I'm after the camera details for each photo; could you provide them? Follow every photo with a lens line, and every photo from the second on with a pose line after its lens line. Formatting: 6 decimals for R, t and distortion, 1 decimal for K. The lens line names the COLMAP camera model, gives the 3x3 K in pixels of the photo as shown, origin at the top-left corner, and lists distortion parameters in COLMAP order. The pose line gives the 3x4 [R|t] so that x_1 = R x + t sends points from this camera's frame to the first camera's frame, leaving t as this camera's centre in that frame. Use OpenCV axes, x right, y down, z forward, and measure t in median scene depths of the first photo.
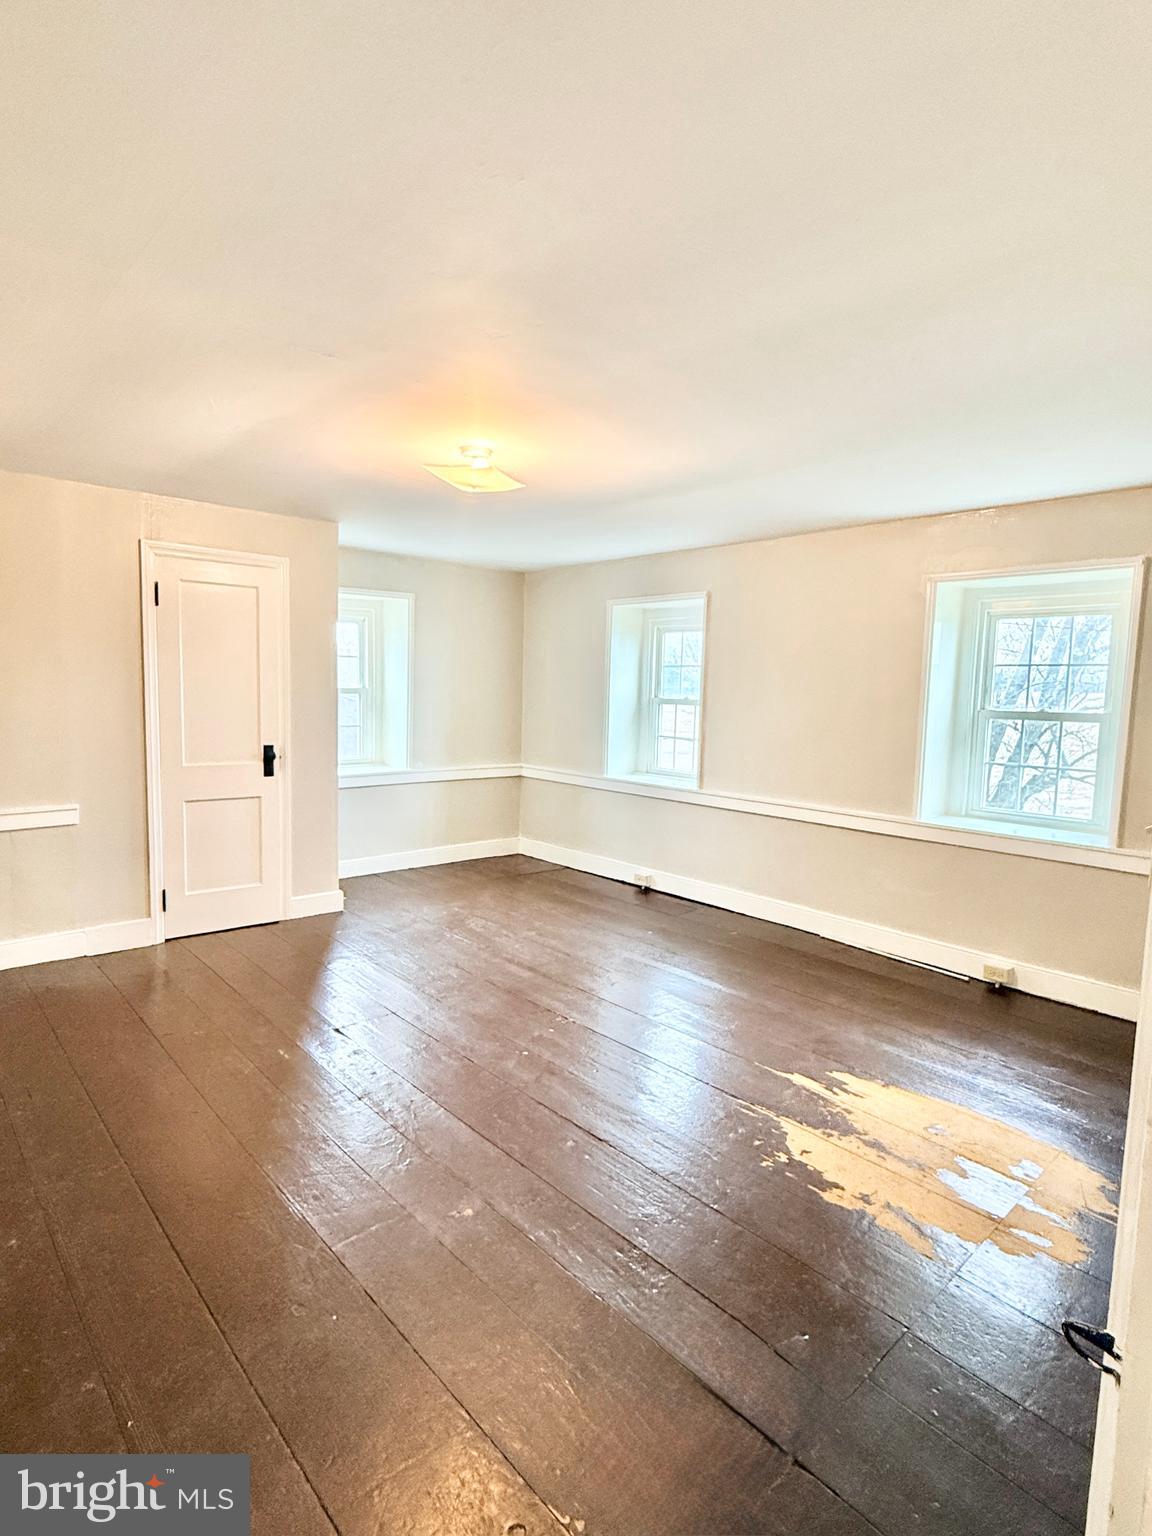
lens RADIAL K [[799.5, 0, 576.3], [0, 799.5, 765.1], [0, 0, 1]] dist [-0.000686, -0.000021]
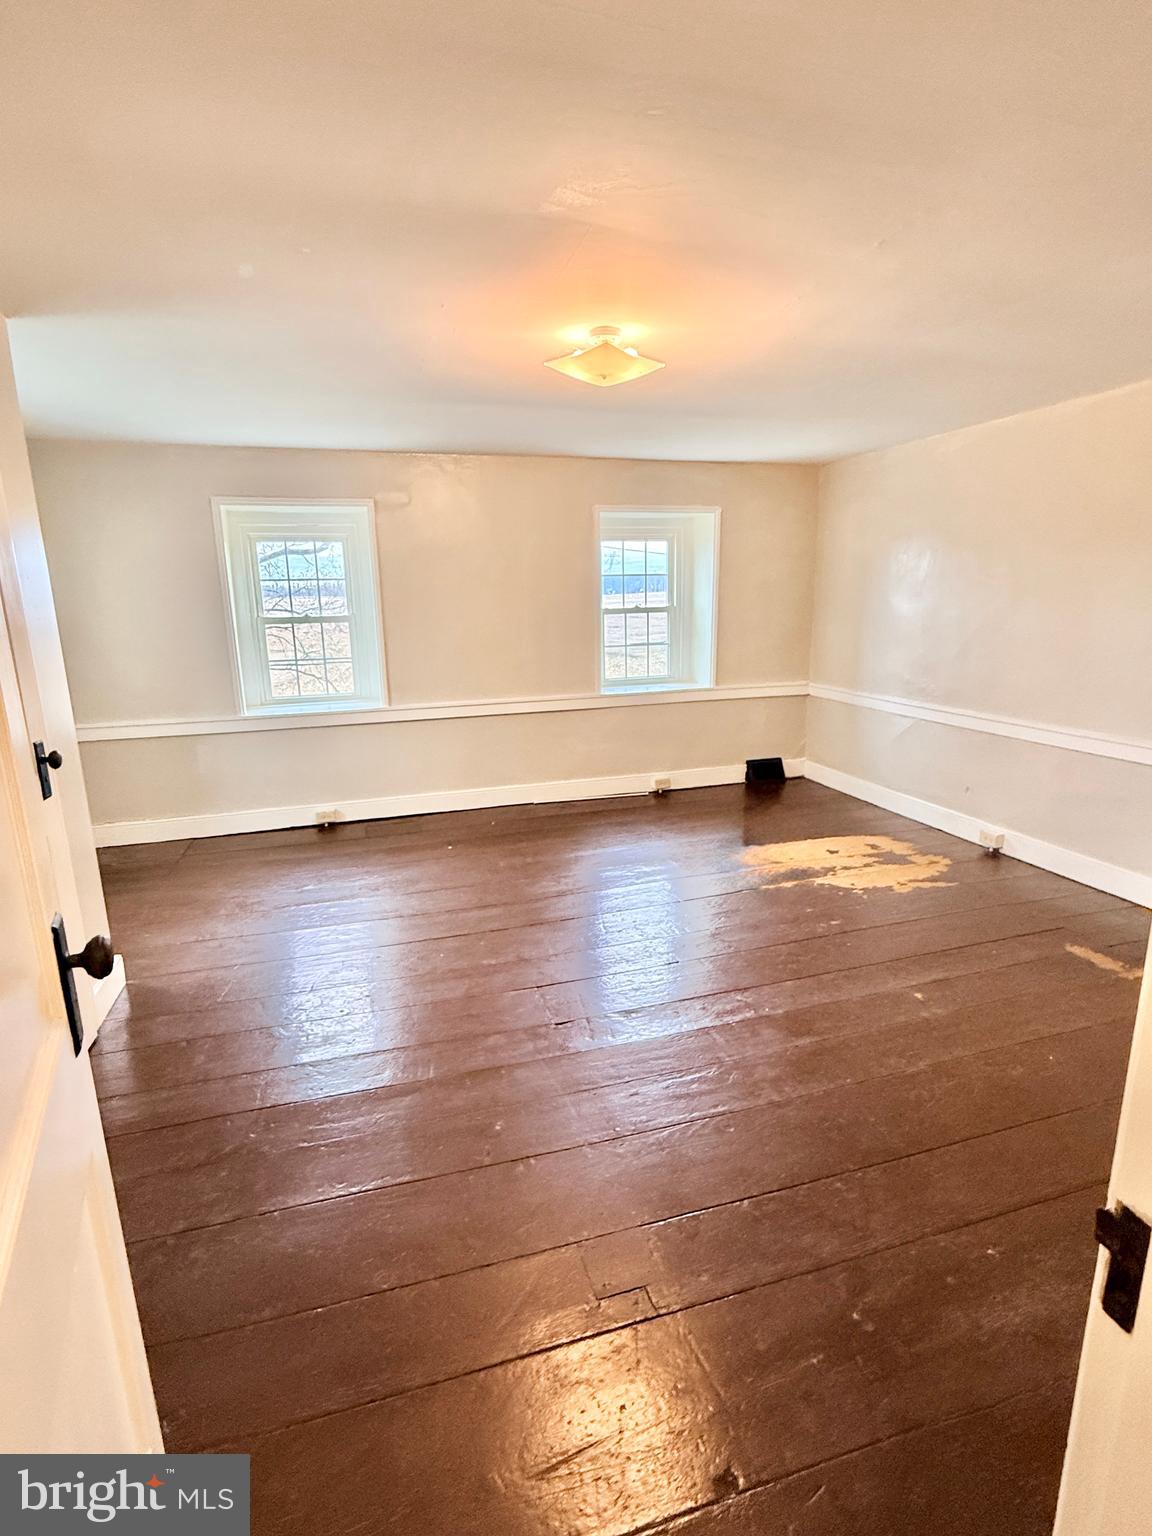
lens RADIAL K [[728.1, 0, 574.9], [0, 728.1, 772.1], [0, 0, 1]] dist [-0.023159, -0.000027]
pose [[0.437562, -0.243568, 0.865572, -0.647321], [0.120926, 0.969810, 0.211769, -0.063970], [-0.891020, 0.012008, 0.453805, 0.458507]]
